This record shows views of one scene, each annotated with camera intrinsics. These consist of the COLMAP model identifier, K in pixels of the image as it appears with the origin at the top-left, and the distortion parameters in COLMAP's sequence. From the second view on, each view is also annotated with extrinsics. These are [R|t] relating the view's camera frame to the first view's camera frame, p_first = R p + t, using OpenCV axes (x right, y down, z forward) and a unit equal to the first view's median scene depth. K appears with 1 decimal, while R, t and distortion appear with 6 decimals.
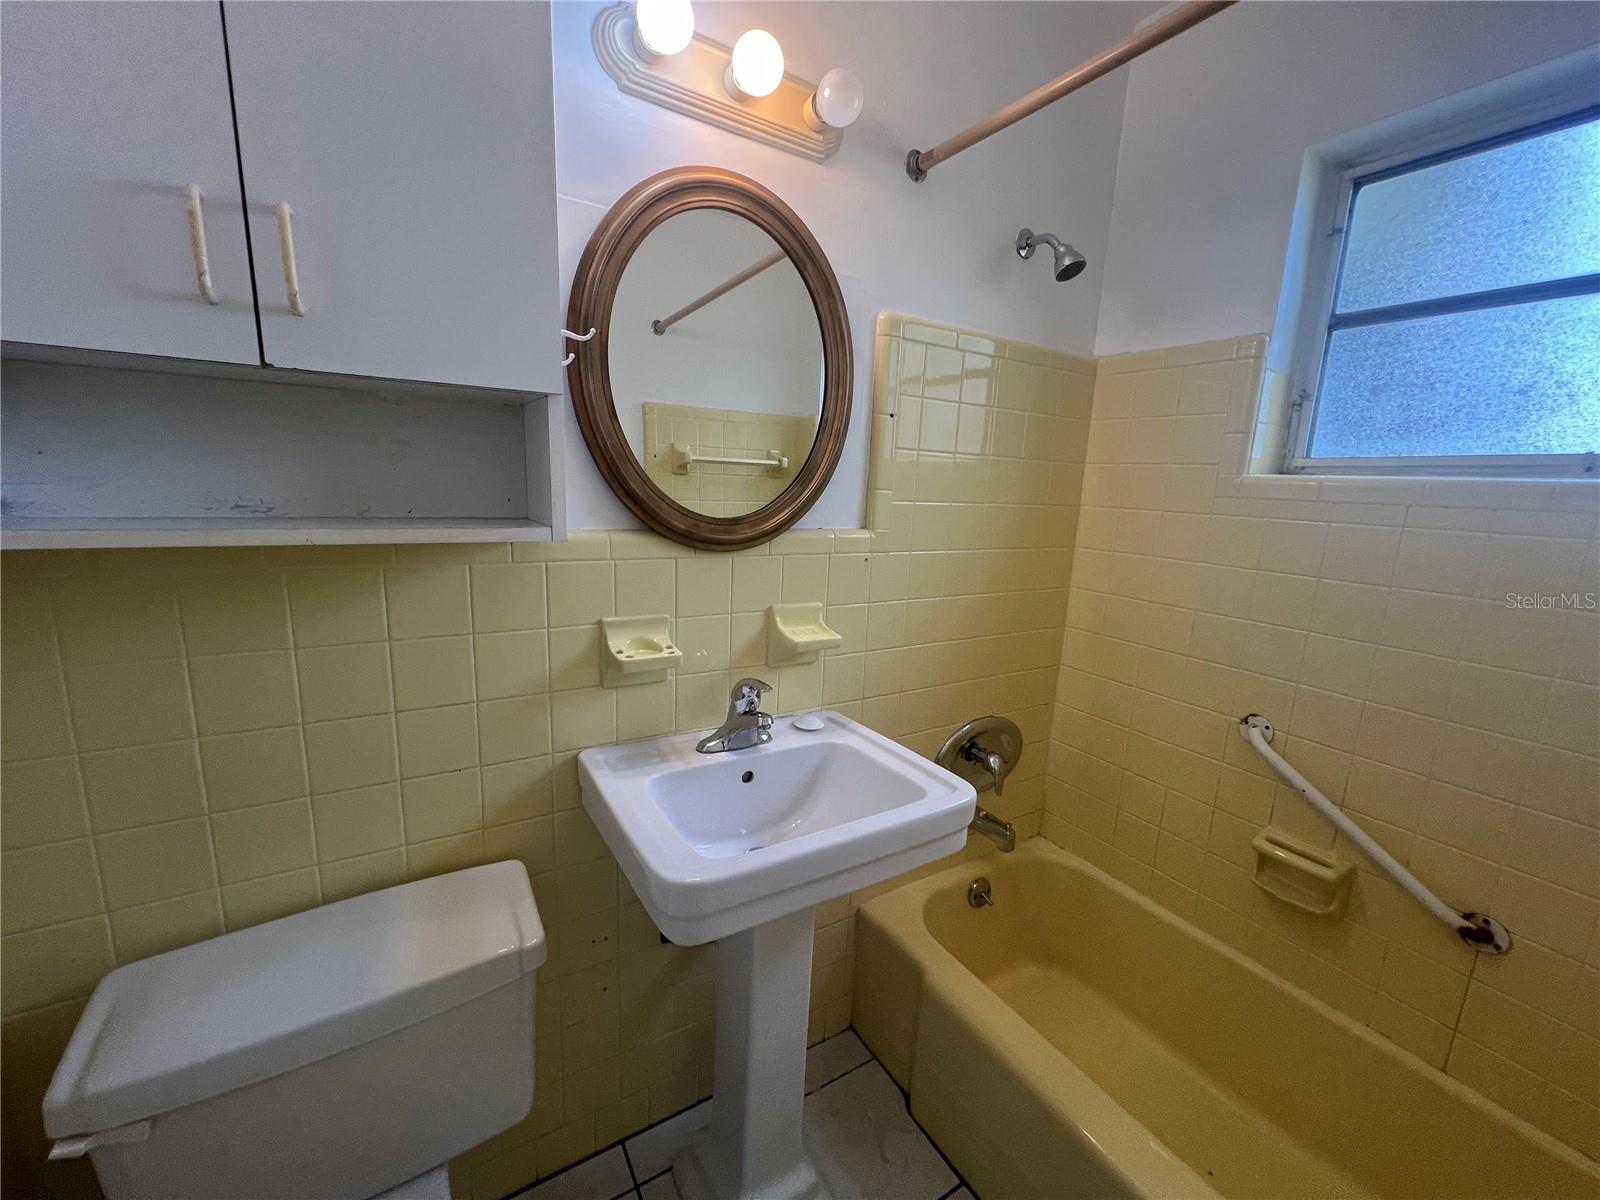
lens RADIAL K [[644.7, 0, 799.7], [0, 644.7, 606.1], [0, 0, 1]] dist [-0.002482, 0.000877]
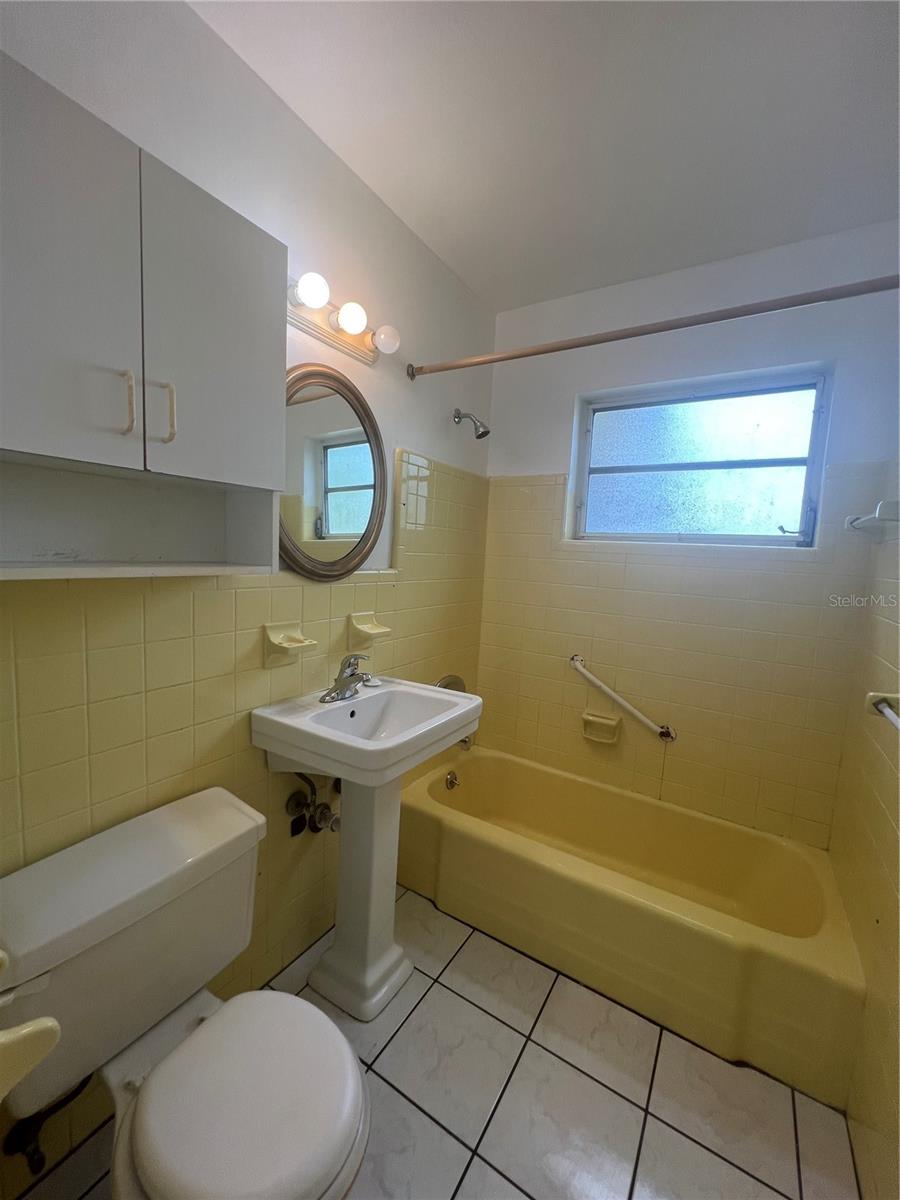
lens RADIAL K [[483.5, 0, 450.9], [0, 483.5, 599.6], [0, 0, 1]] dist [-0.002482, 0.000877]
pose [[0.895553, -0.041646, 0.443003, -0.387102], [0.071166, 0.996200, -0.050214, 0.047386], [-0.439228, 0.076496, 0.895113, -0.259457]]
